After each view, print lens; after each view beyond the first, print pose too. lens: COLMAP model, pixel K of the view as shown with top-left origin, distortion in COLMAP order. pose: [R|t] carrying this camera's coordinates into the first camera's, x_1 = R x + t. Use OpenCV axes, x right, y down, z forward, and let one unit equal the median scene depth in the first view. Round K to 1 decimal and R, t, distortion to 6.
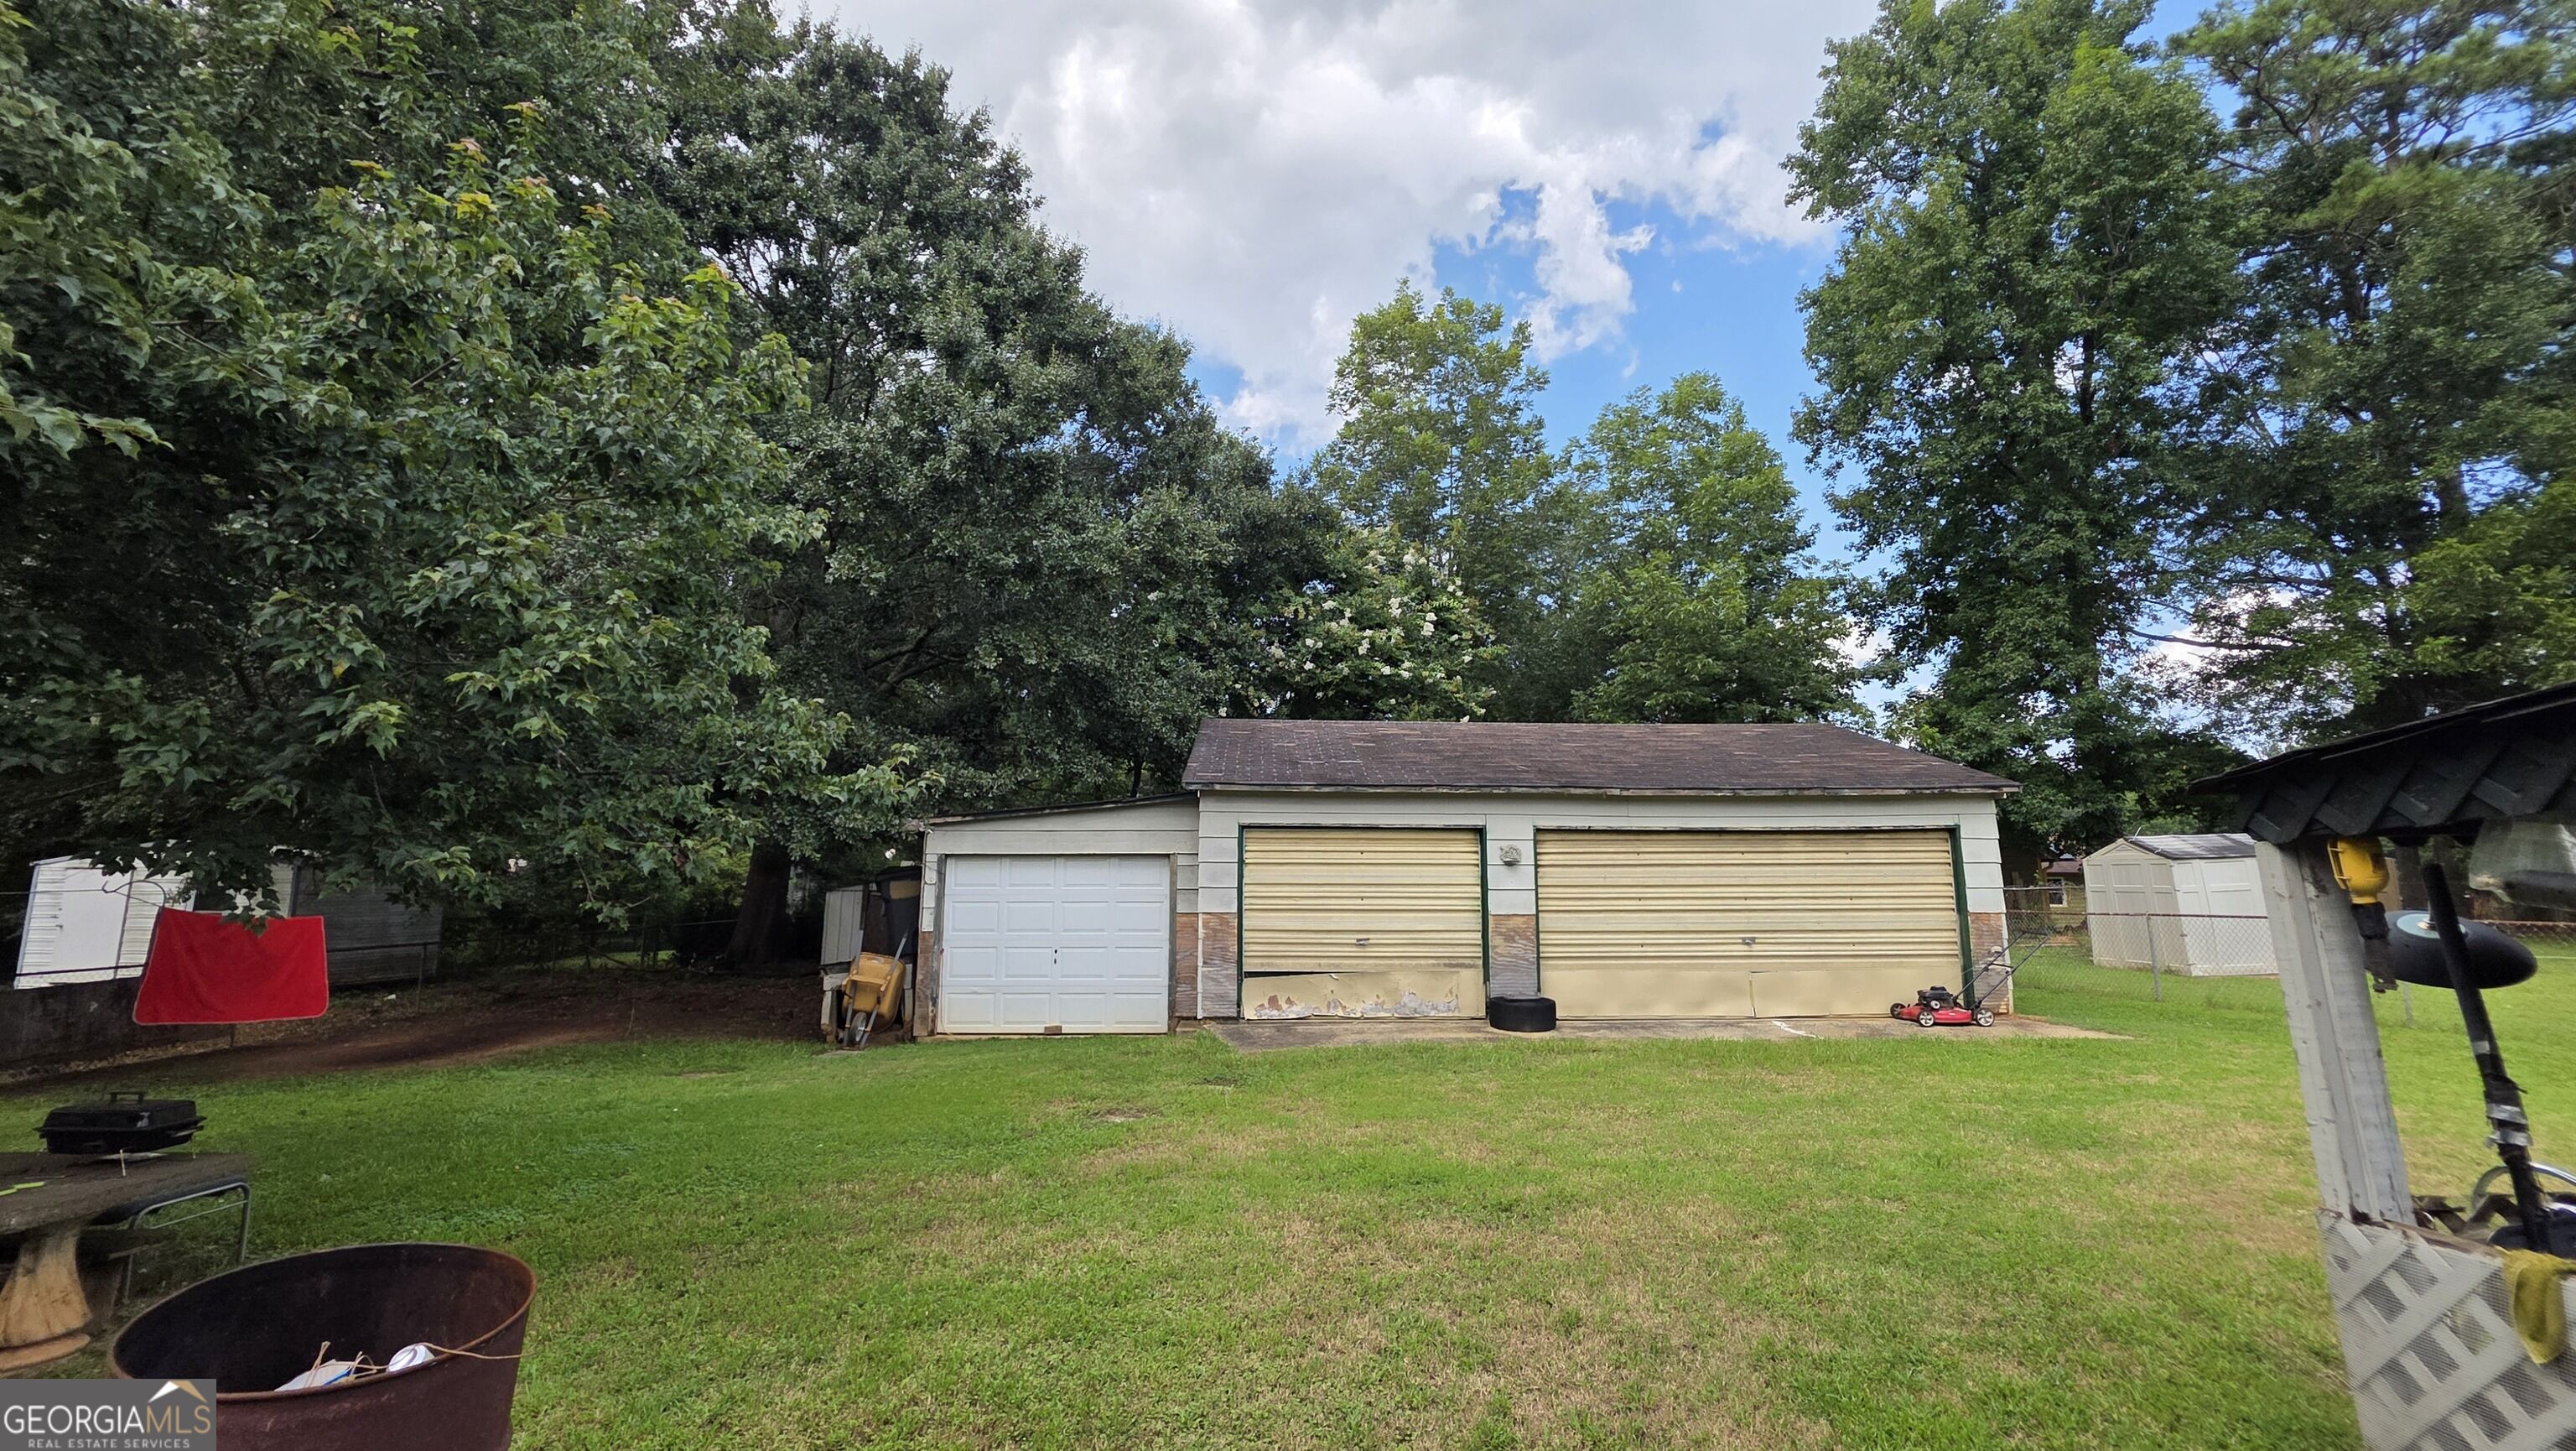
lens RADIAL K [[1047.7, 0, 1286.5], [0, 1047.7, 721.9], [0, 0, 1]] dist [-0.000921, -0.000277]
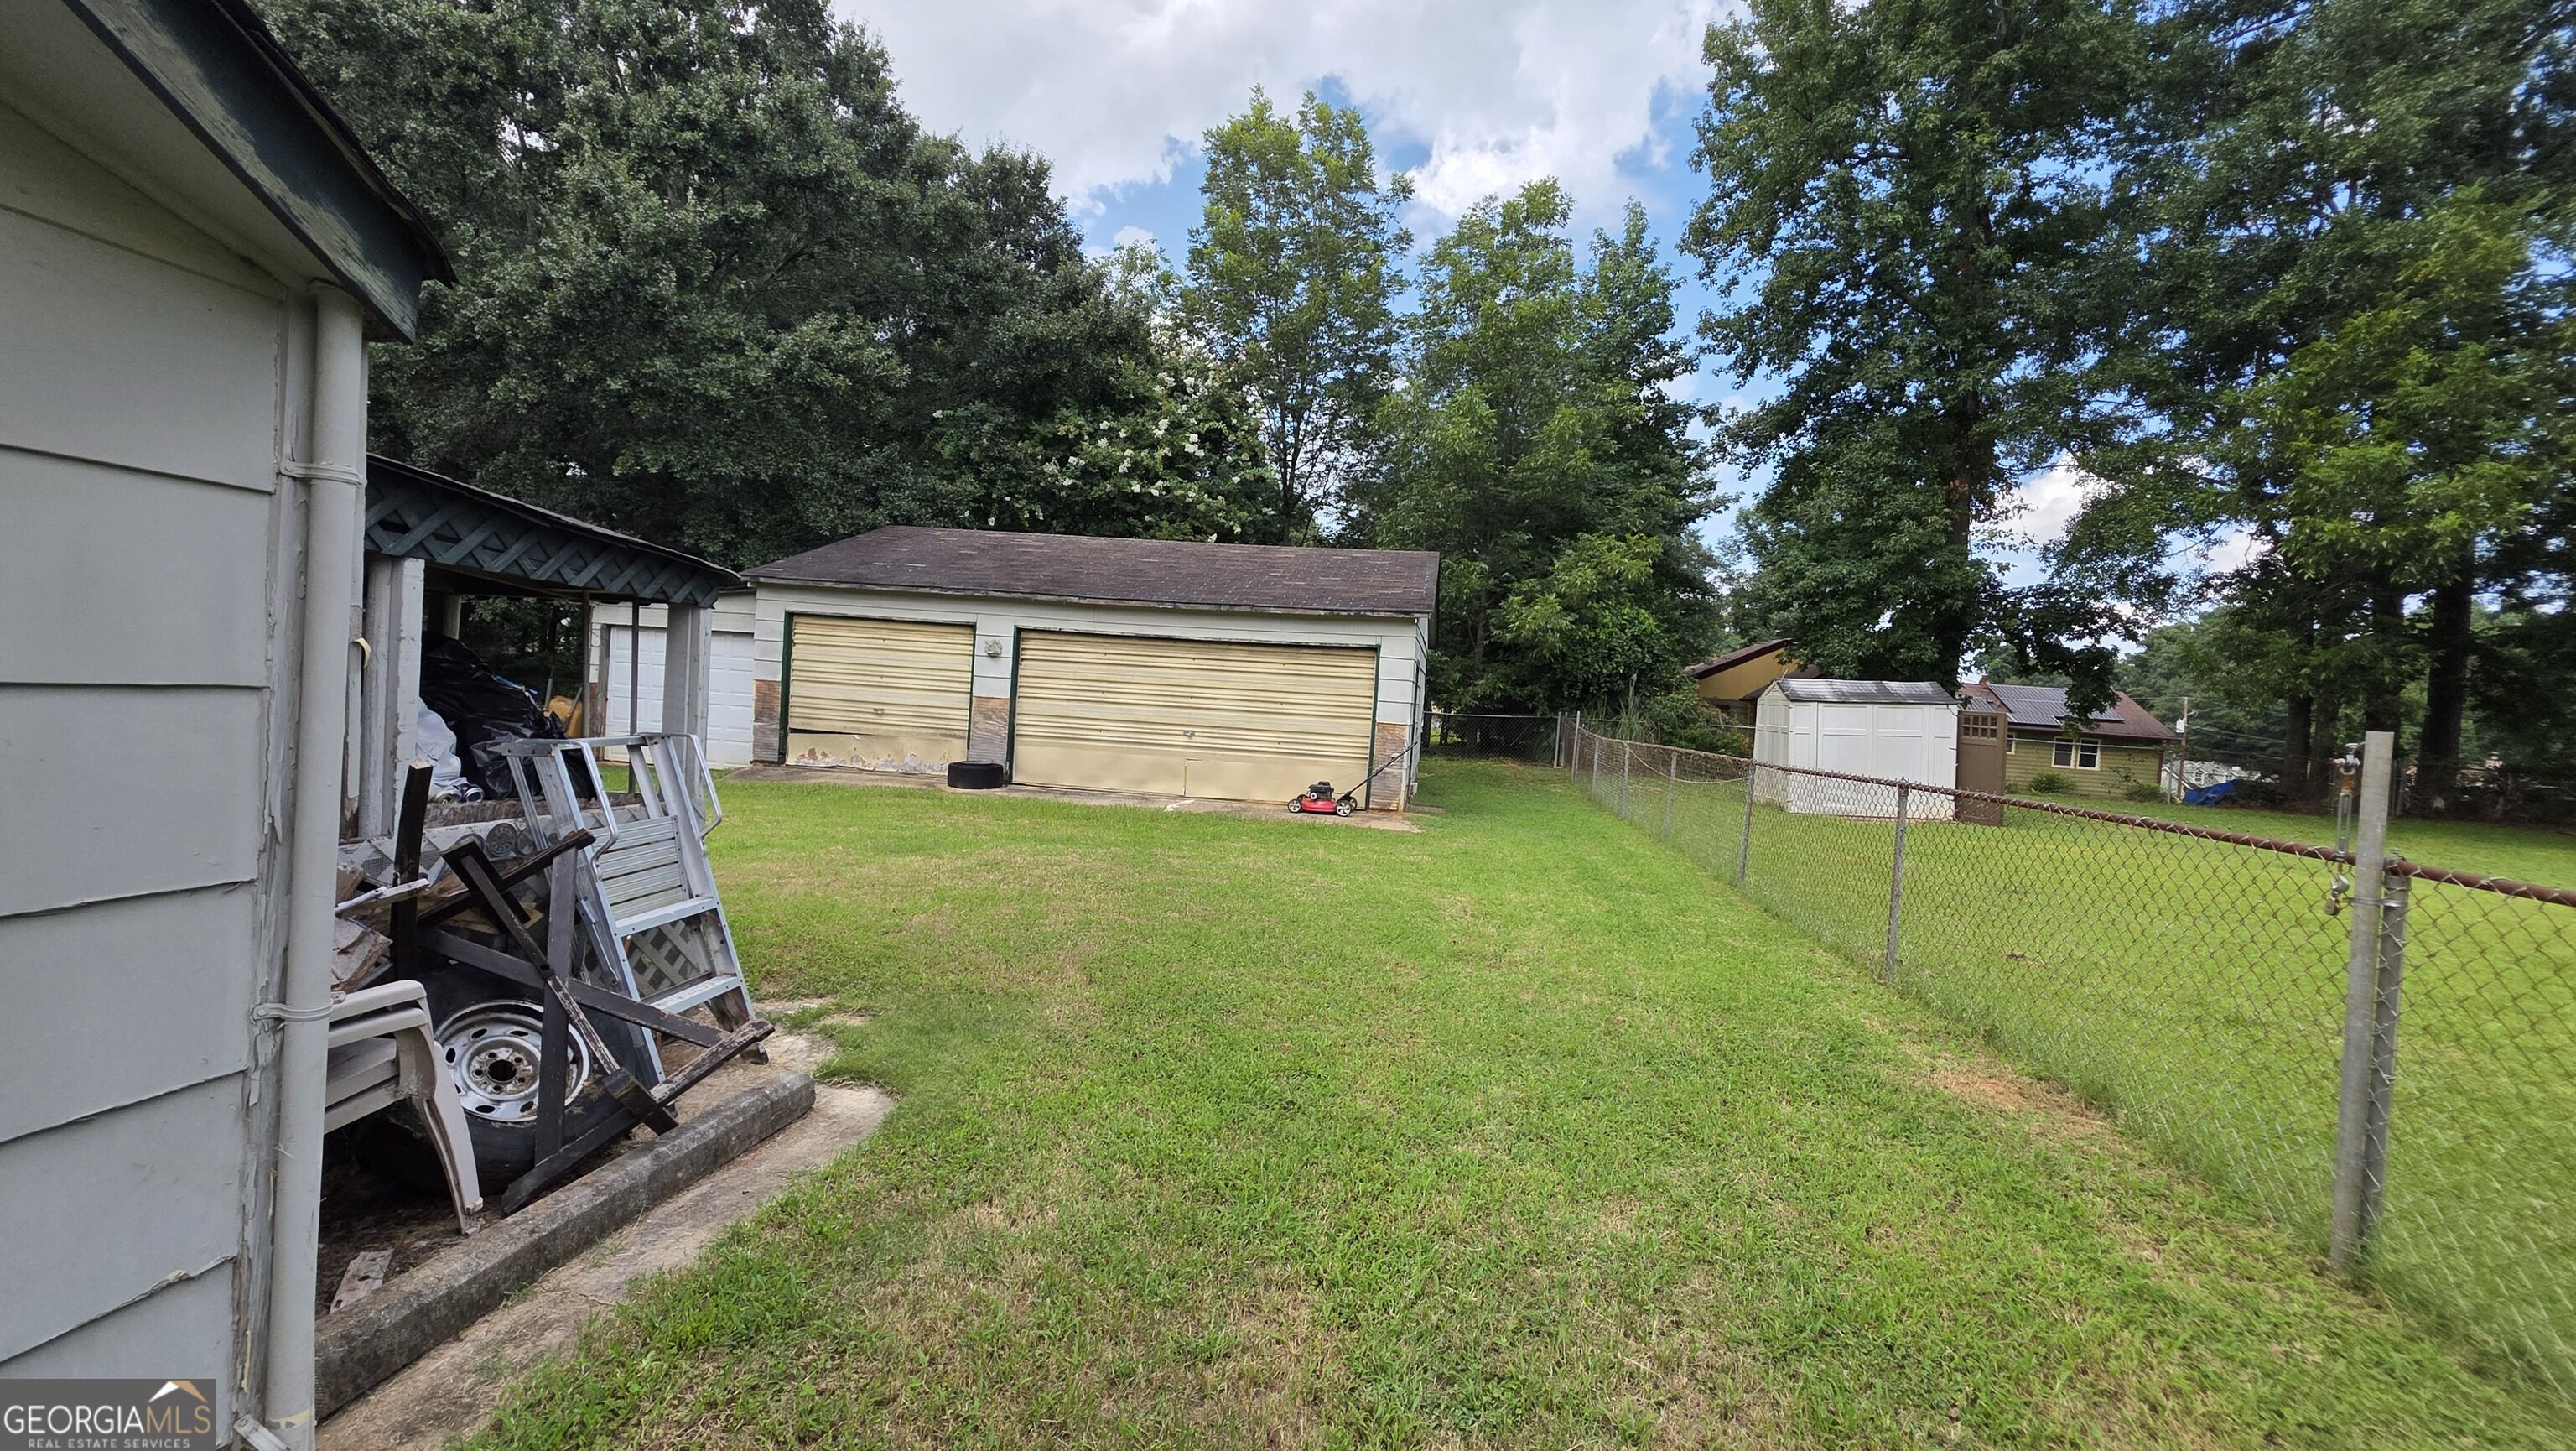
lens RADIAL K [[1047.7, 0, 1295.2], [0, 1047.7, 726.8], [0, 0, 1]] dist [-0.000921, -0.000277]
pose [[0.983407, 0.069067, -0.167753, 0.752471], [-0.038236, 0.982832, 0.180500, -0.013958], [0.177340, -0.171091, 0.969164, -0.113110]]
